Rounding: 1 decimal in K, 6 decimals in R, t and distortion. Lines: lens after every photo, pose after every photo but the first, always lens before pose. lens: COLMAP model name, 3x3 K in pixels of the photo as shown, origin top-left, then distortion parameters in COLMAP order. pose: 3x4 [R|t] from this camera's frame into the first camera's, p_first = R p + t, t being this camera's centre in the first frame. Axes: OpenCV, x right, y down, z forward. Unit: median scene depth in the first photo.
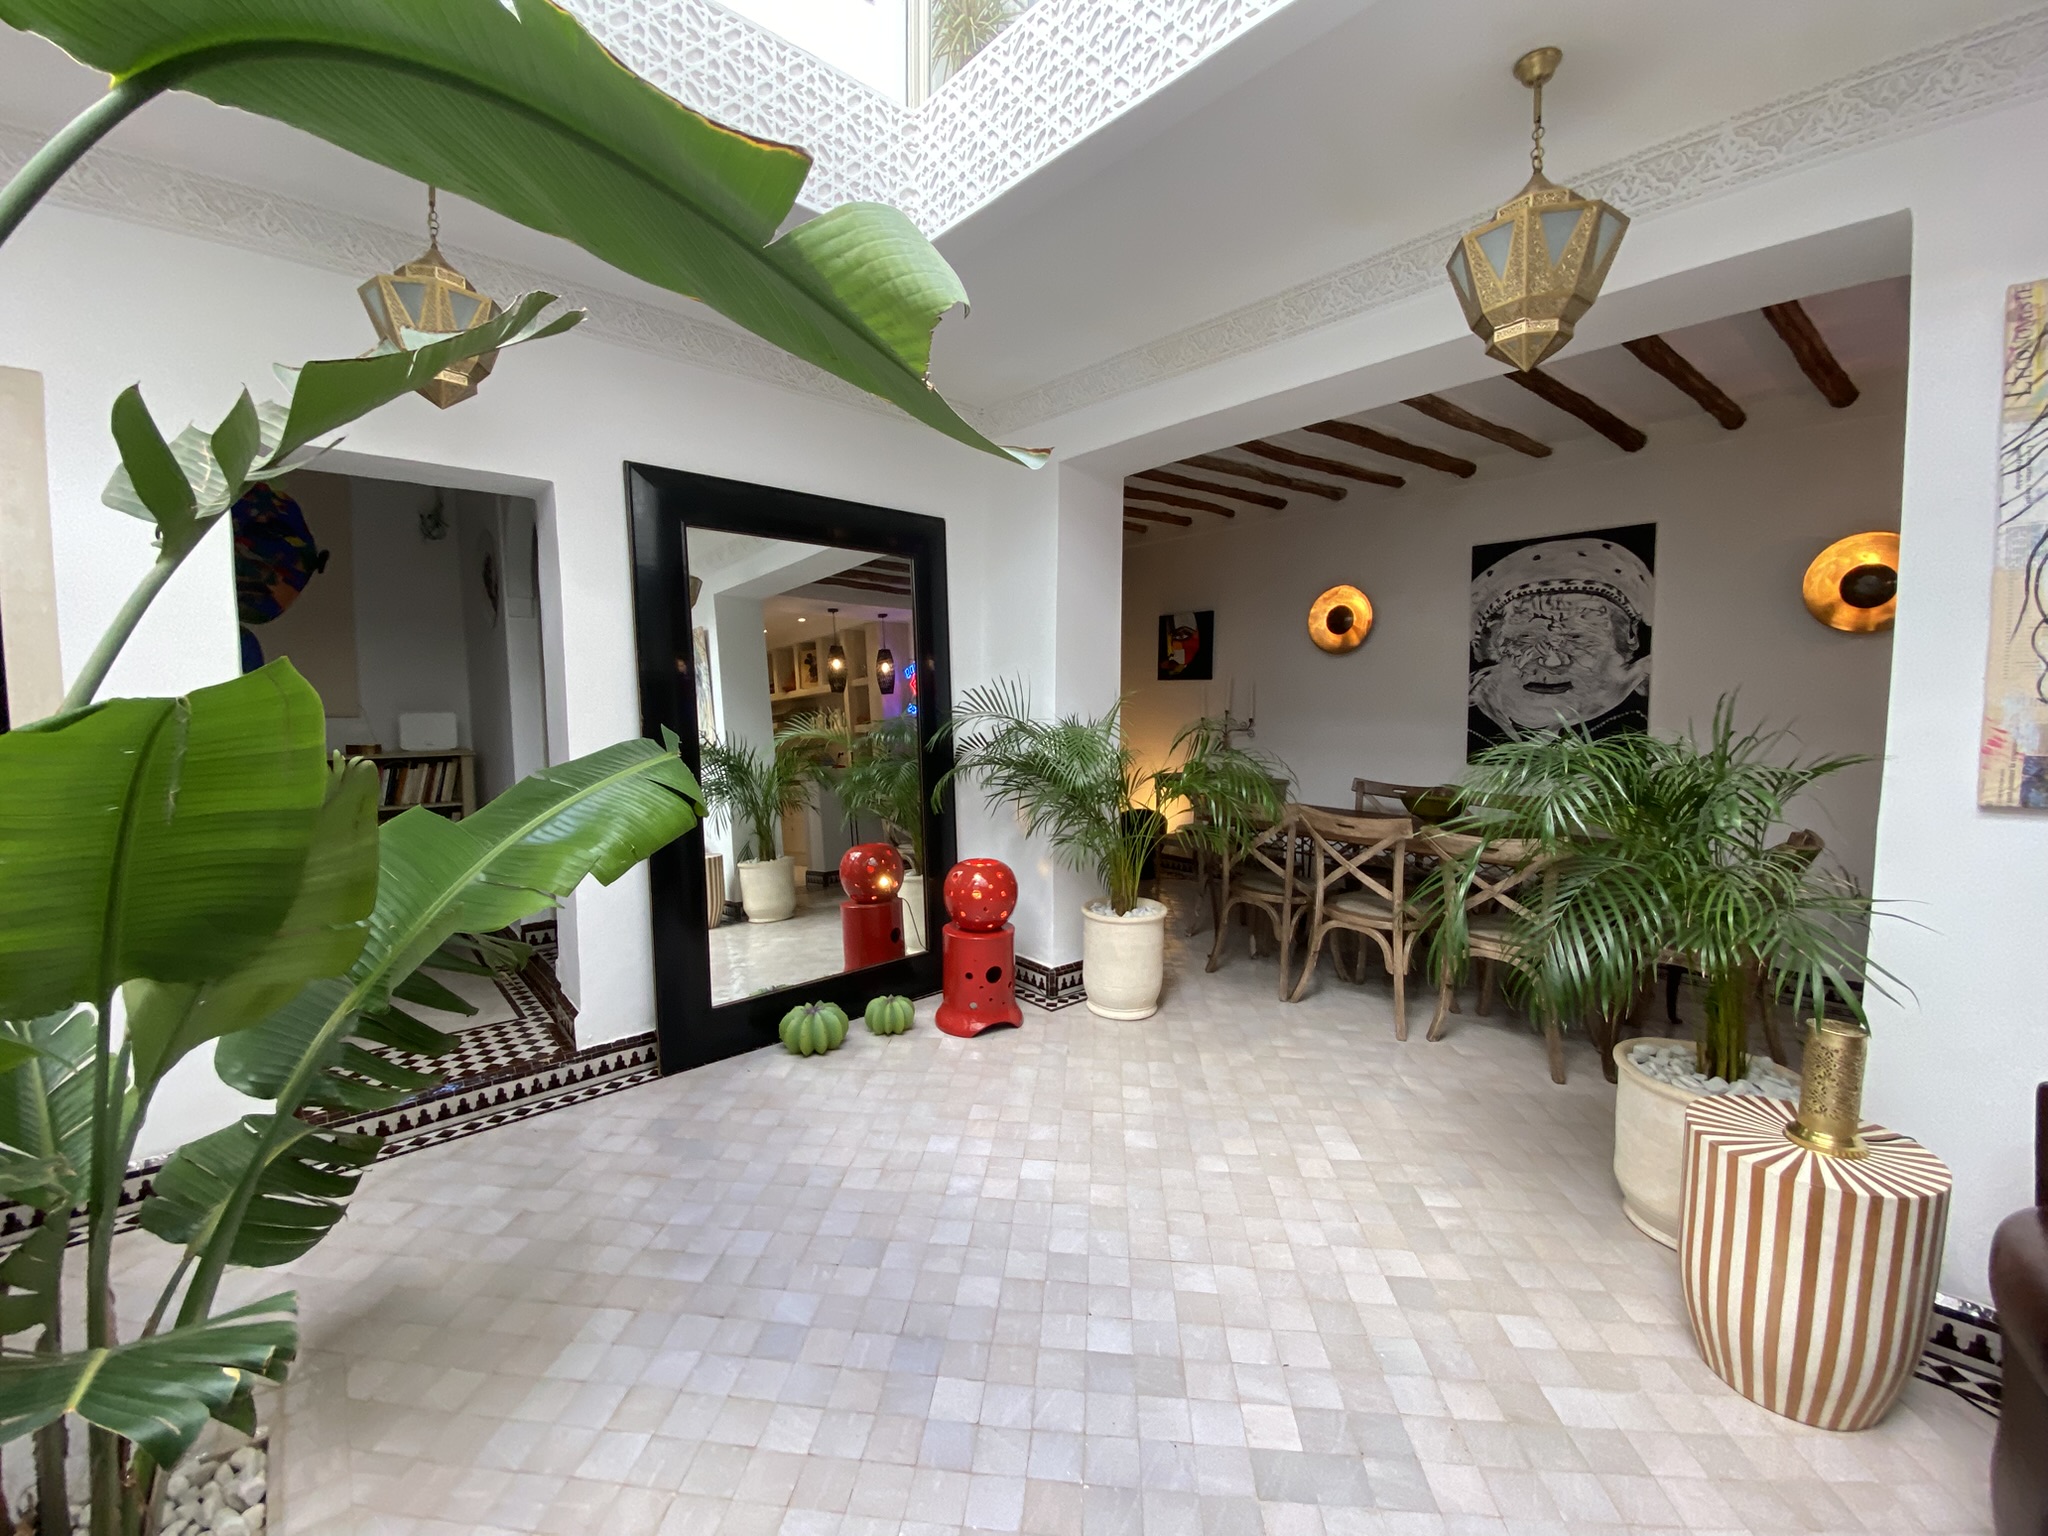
lens RADIAL K [[810.9, 0, 1017.5], [0, 810.9, 767.9], [0, 0, 1]] dist [0.028345, -0.023102]
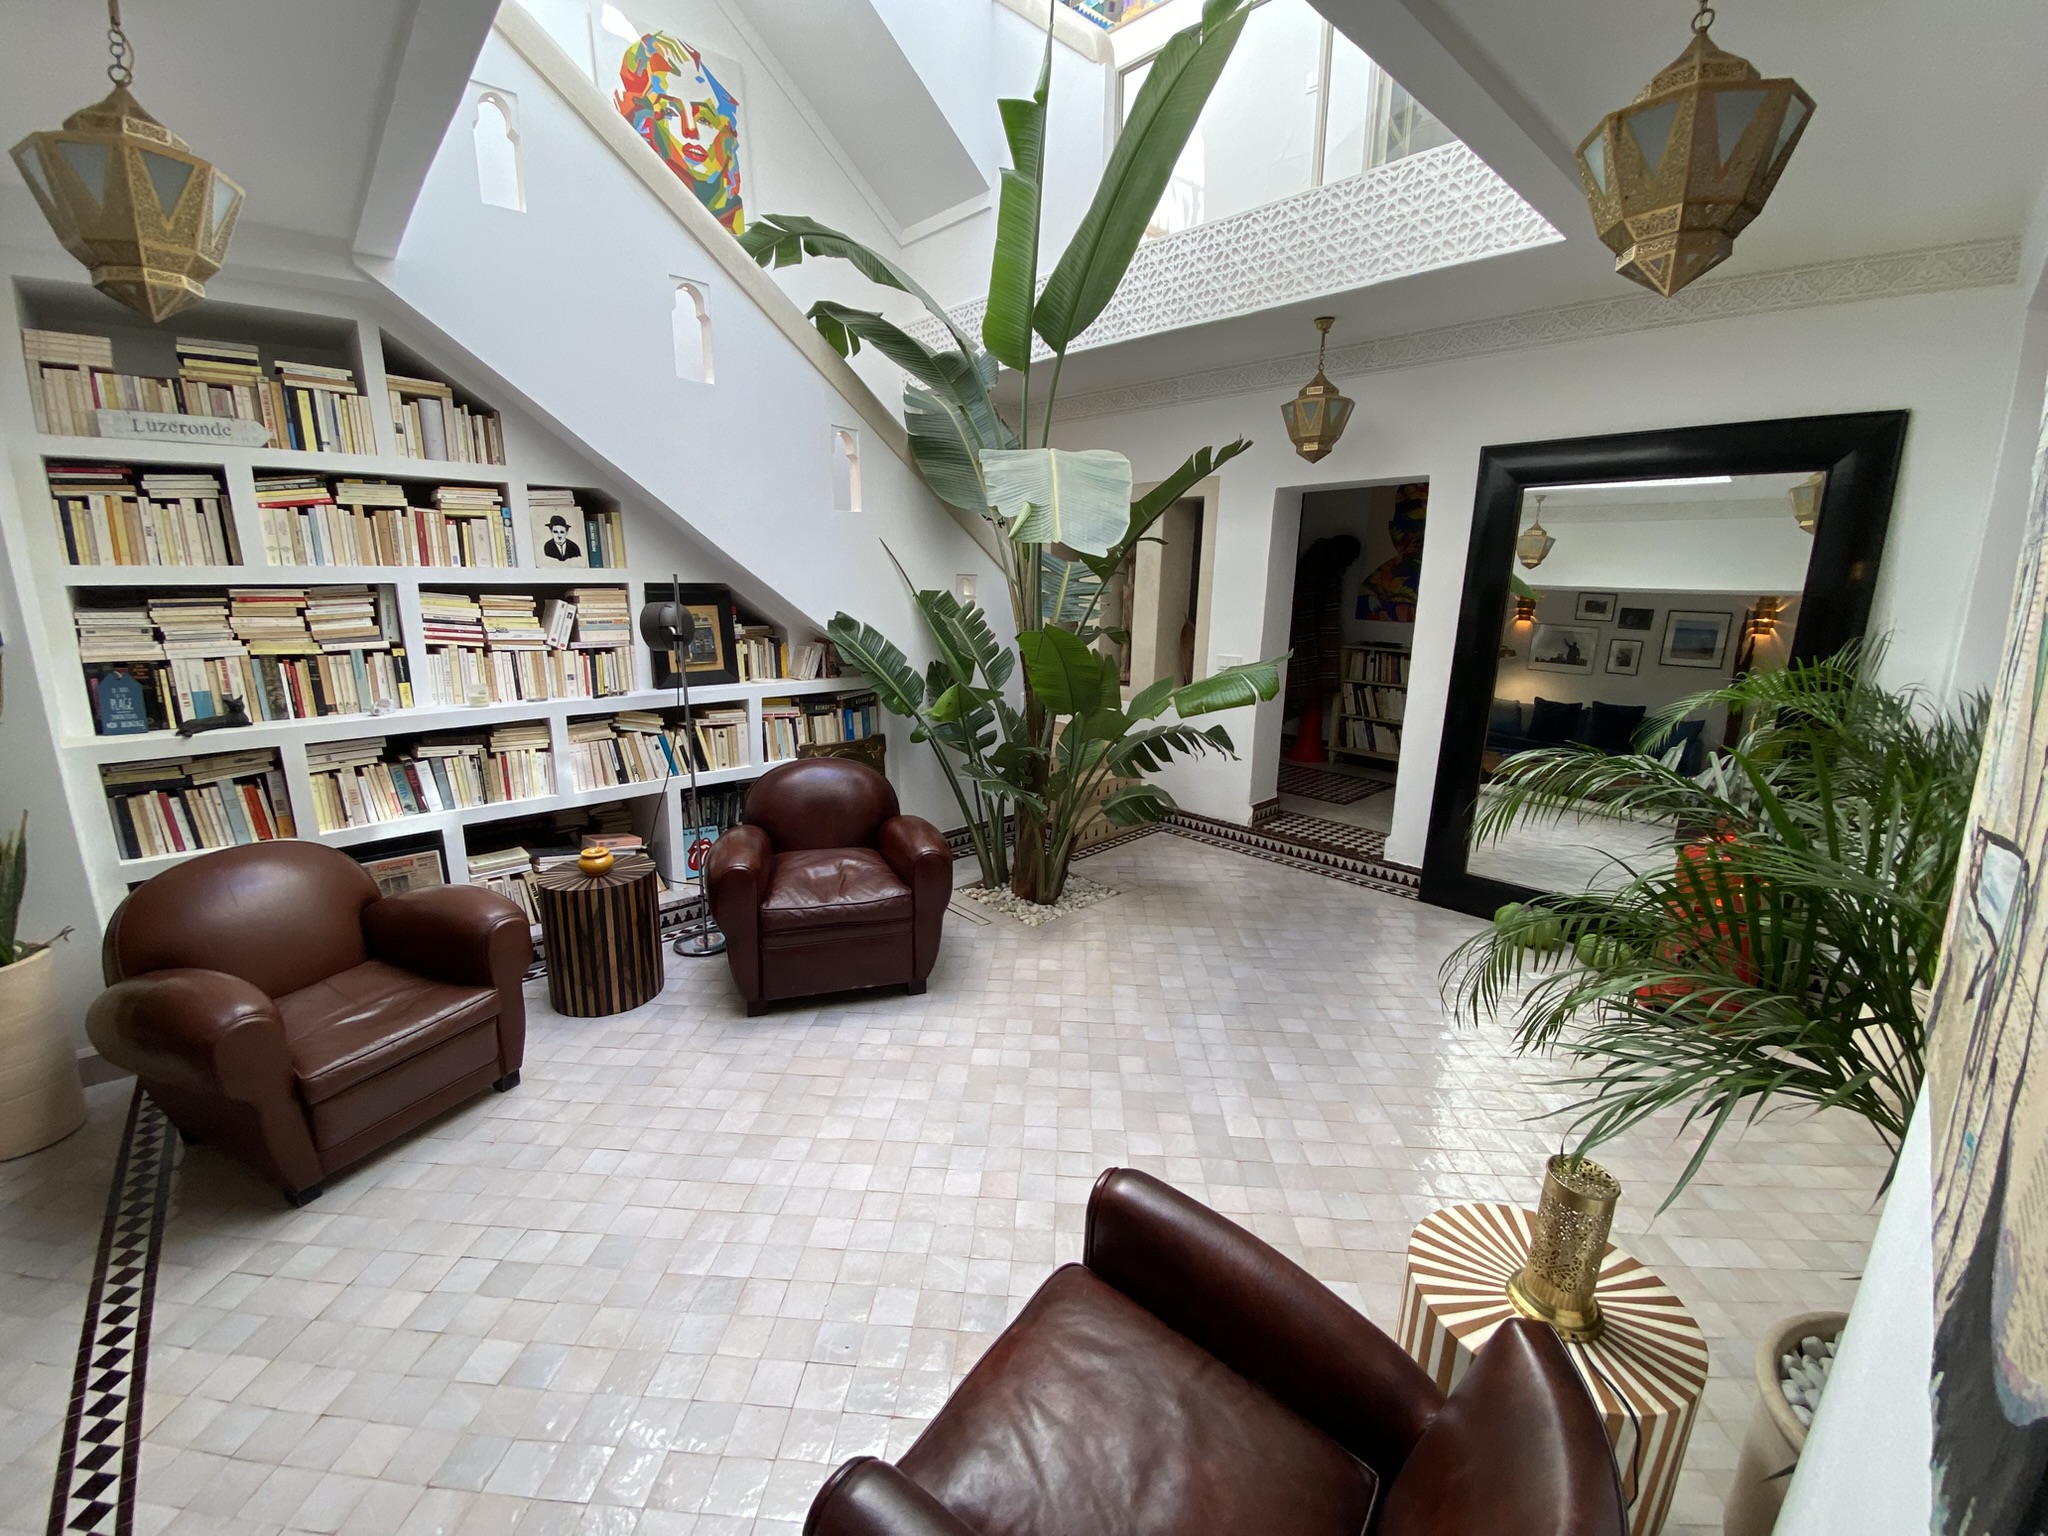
lens RADIAL K [[810.9, 0, 1017.5], [0, 810.9, 767.9], [0, 0, 1]] dist [0.028345, -0.023102]
pose [[0.037854, 0.227293, -0.973090, 0.858701], [-0.099585, 0.969799, 0.222650, -0.088324], [0.994309, 0.088477, 0.059346, 0.211087]]
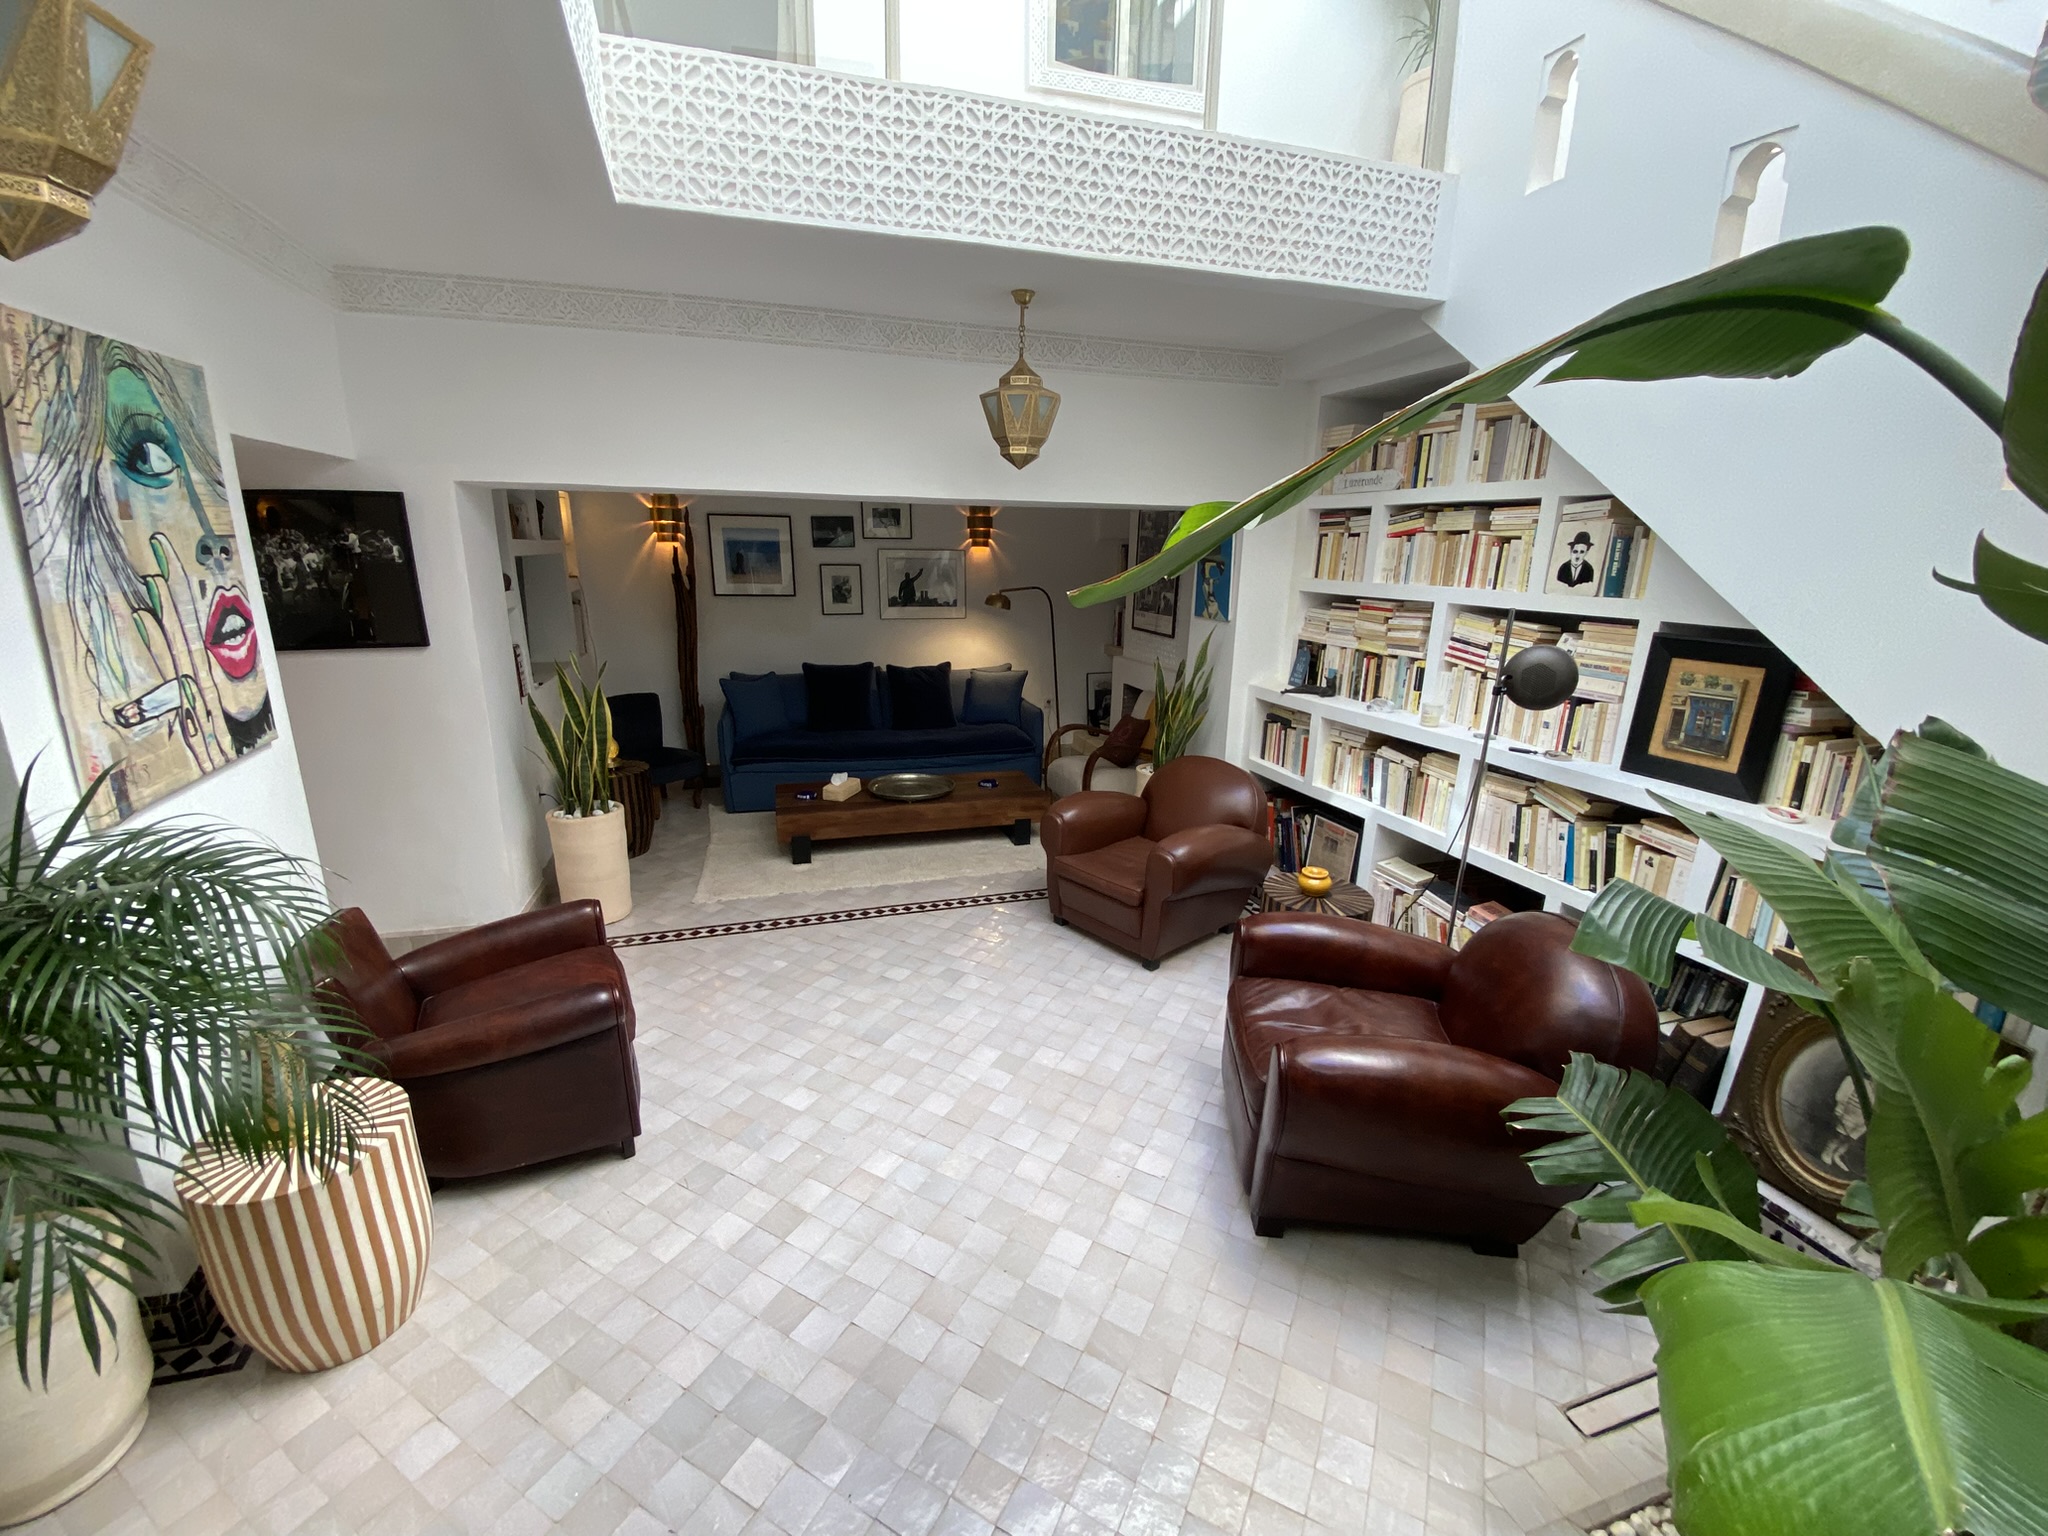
lens RADIAL K [[821.5, 0, 999.1], [0, 821.5, 768.7], [0, 0, 1]] dist [0.020016, -0.016632]
pose [[-0.923065, -0.116664, 0.366524, -0.126812], [0.019124, 0.937795, 0.346662, -0.198080], [-0.384168, 0.327001, -0.863415, 0.765351]]
